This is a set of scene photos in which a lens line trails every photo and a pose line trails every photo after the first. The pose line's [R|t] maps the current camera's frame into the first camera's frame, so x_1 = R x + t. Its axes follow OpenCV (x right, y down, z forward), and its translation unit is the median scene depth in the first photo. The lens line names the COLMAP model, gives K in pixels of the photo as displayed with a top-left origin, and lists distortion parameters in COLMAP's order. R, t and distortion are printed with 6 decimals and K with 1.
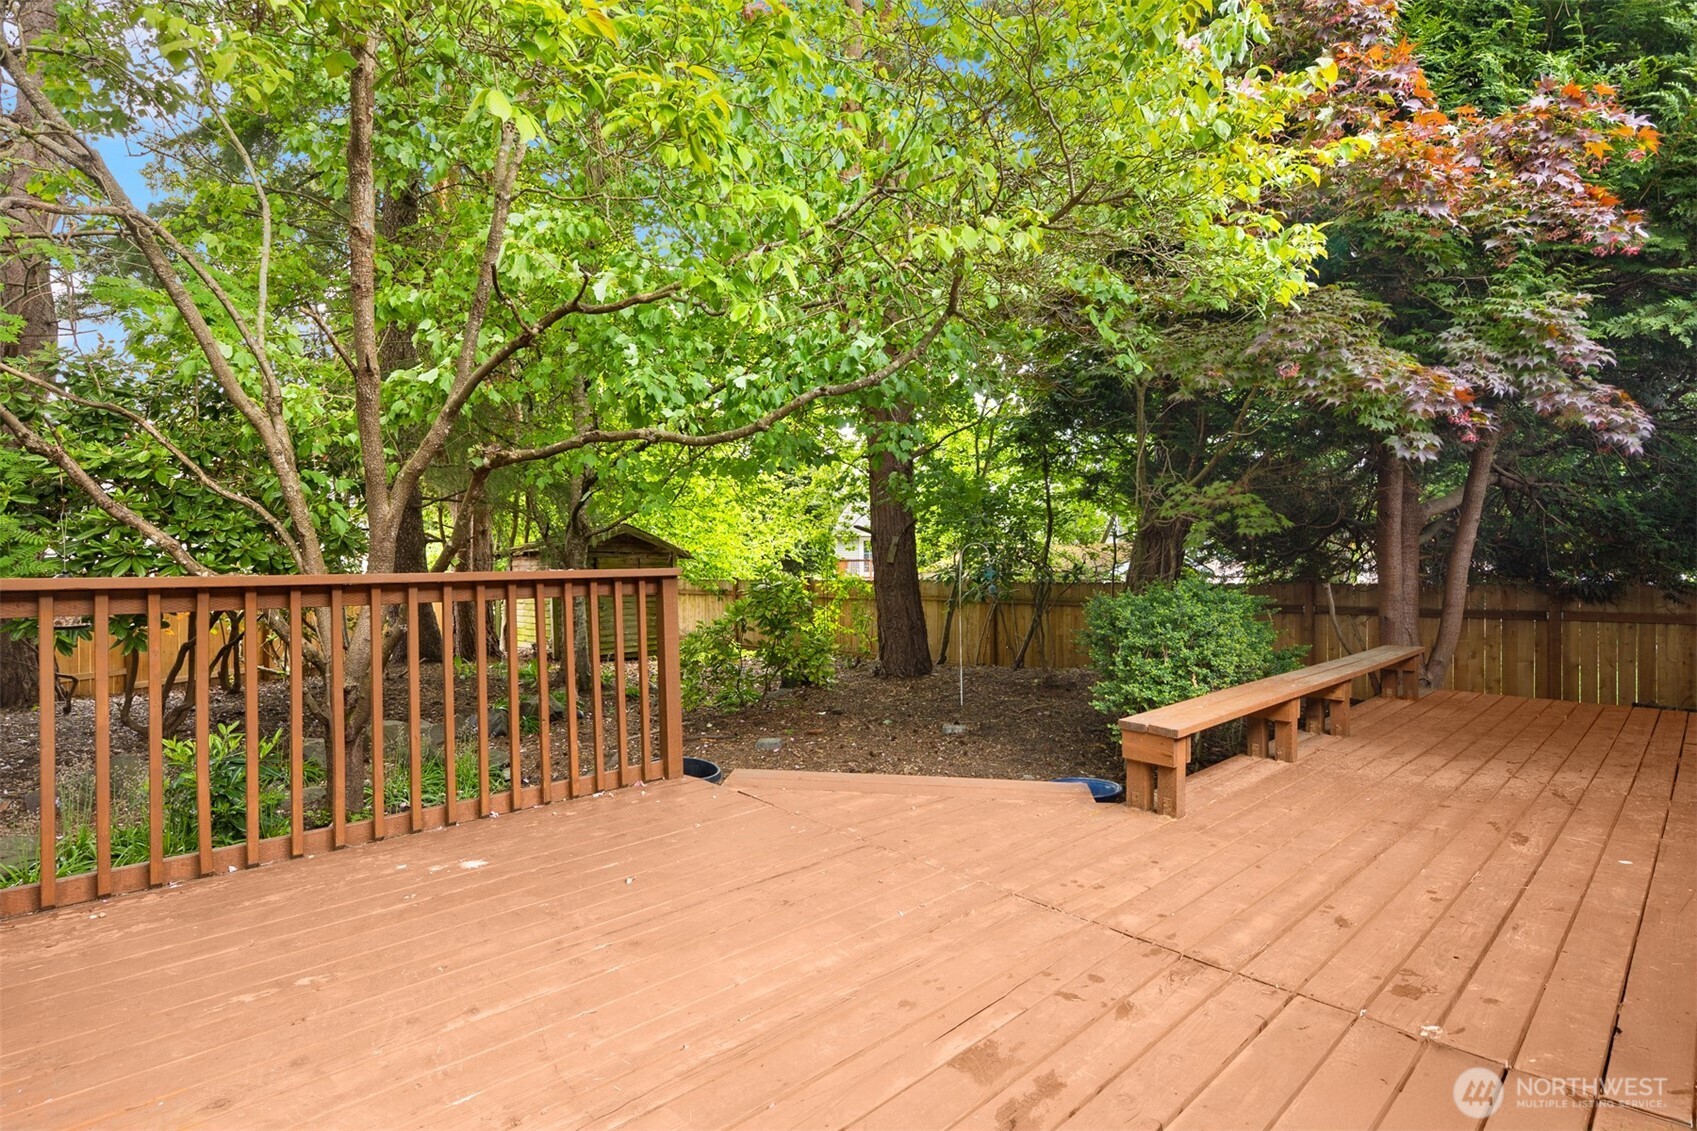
lens RADIAL K [[812.4, 0, 846.4], [0, 812.4, 564.2], [0, 0, 1]] dist [-0.002551, -0.000385]
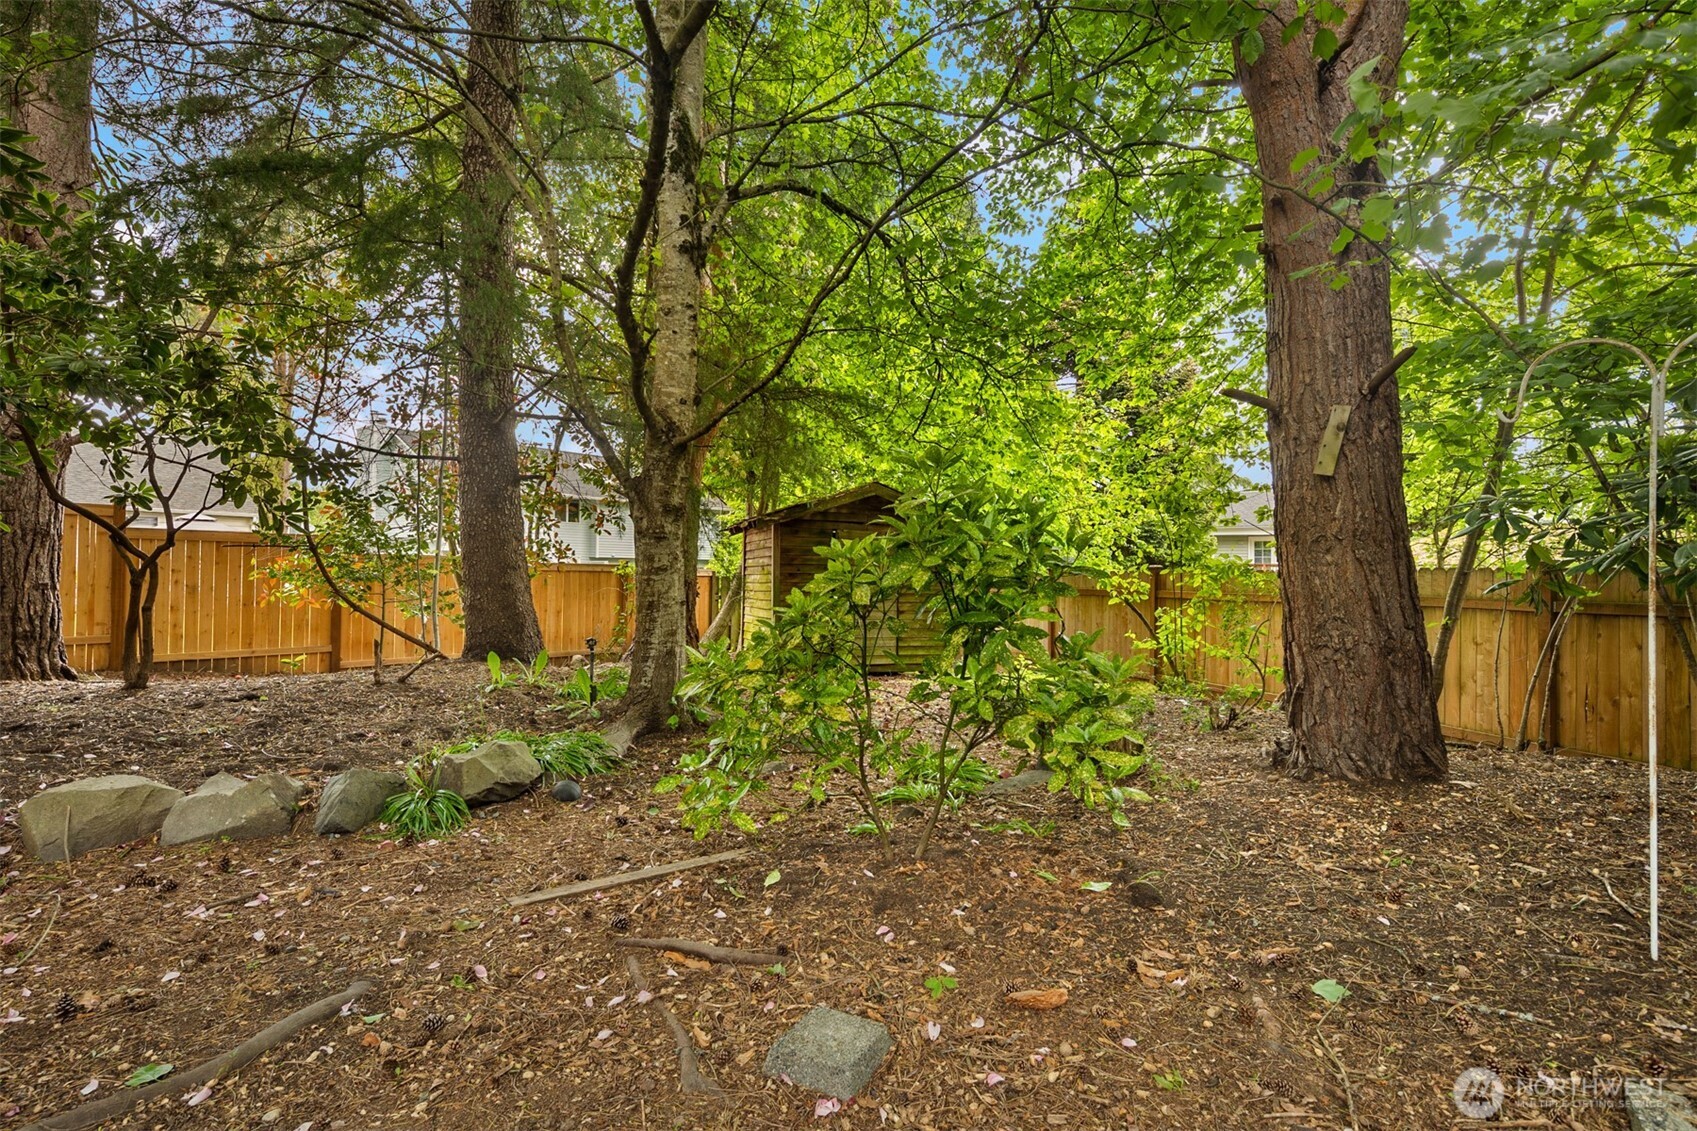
lens RADIAL K [[812.4, 0, 846.1], [0, 812.4, 562.4], [0, 0, 1]] dist [-0.002551, -0.000385]
pose [[0.903051, 0.013642, -0.429316, 0.009430], [-0.021262, 0.999690, -0.012958, 0.028965], [0.429007, 0.020830, 0.903061, 0.336736]]
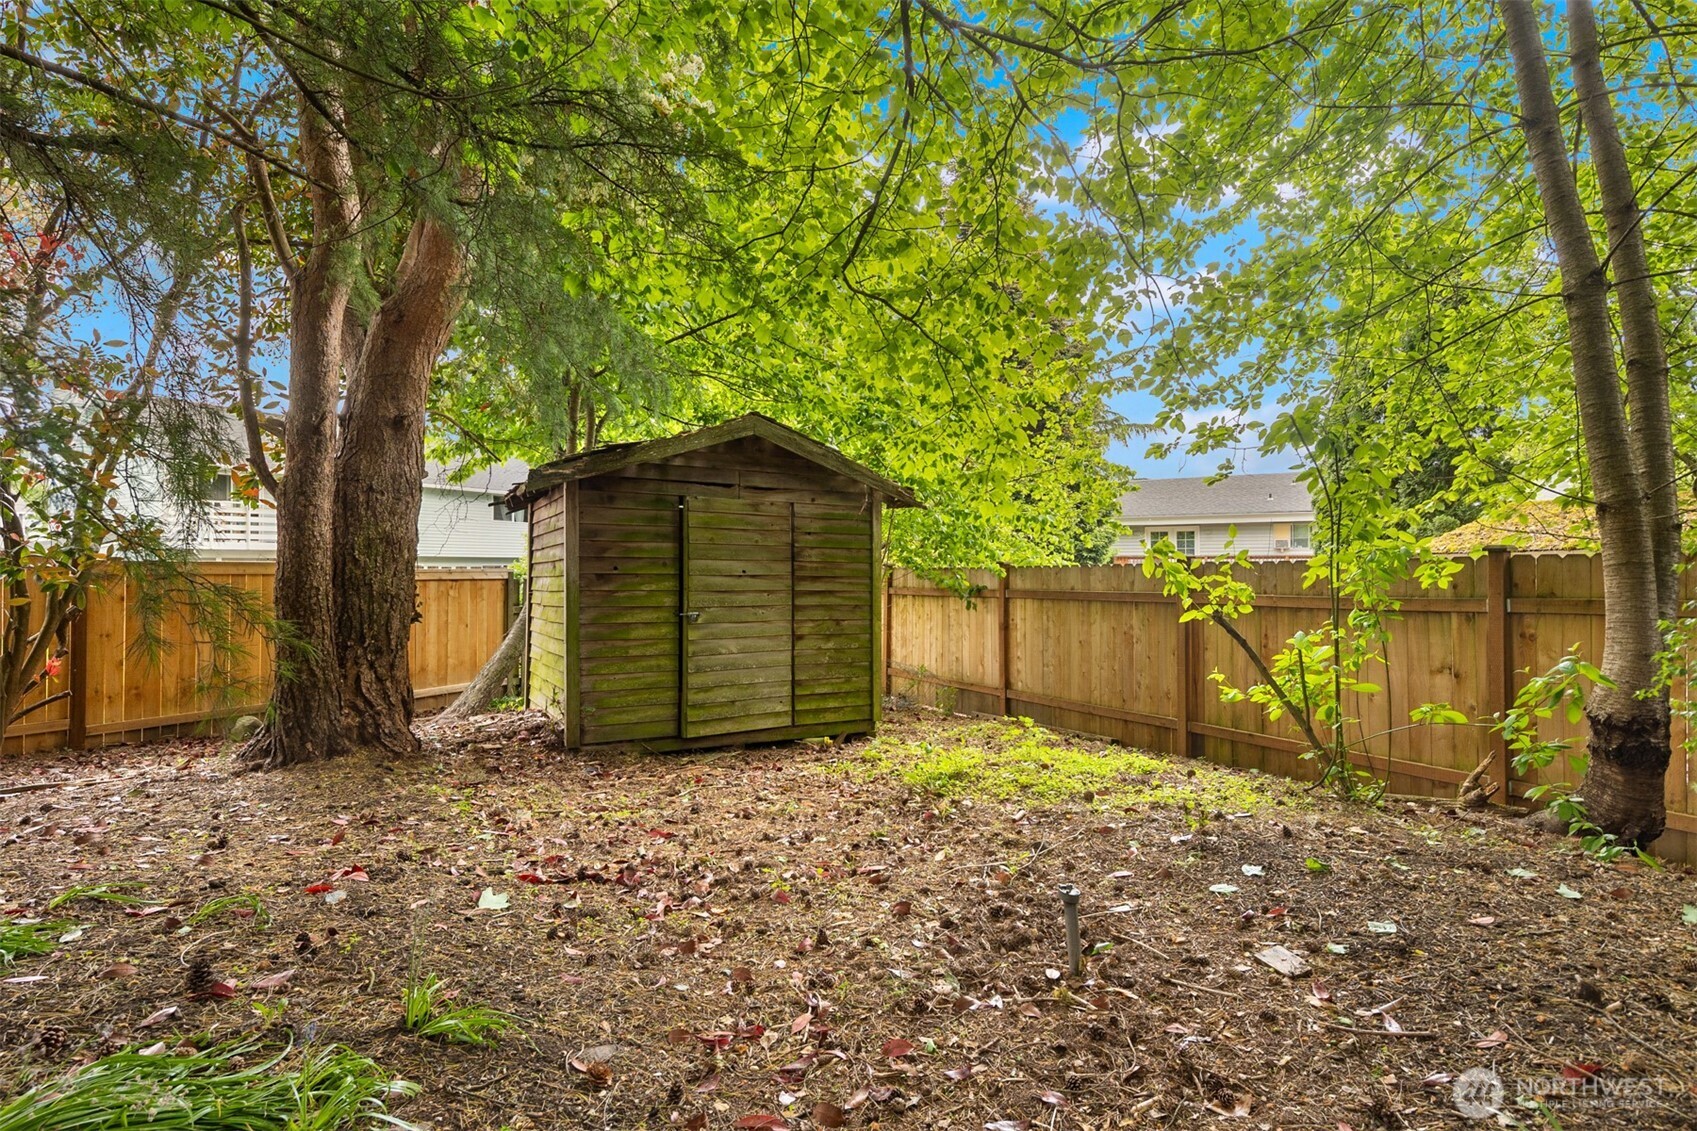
lens RADIAL K [[812.4, 0, 844.5], [0, 812.4, 563.8], [0, 0, 1]] dist [-0.002551, -0.000385]
pose [[0.960973, 0.004521, -0.276604, -0.113638], [-0.007780, 0.999913, -0.010684, 0.028648], [0.276531, 0.012419, 0.960925, 0.604687]]
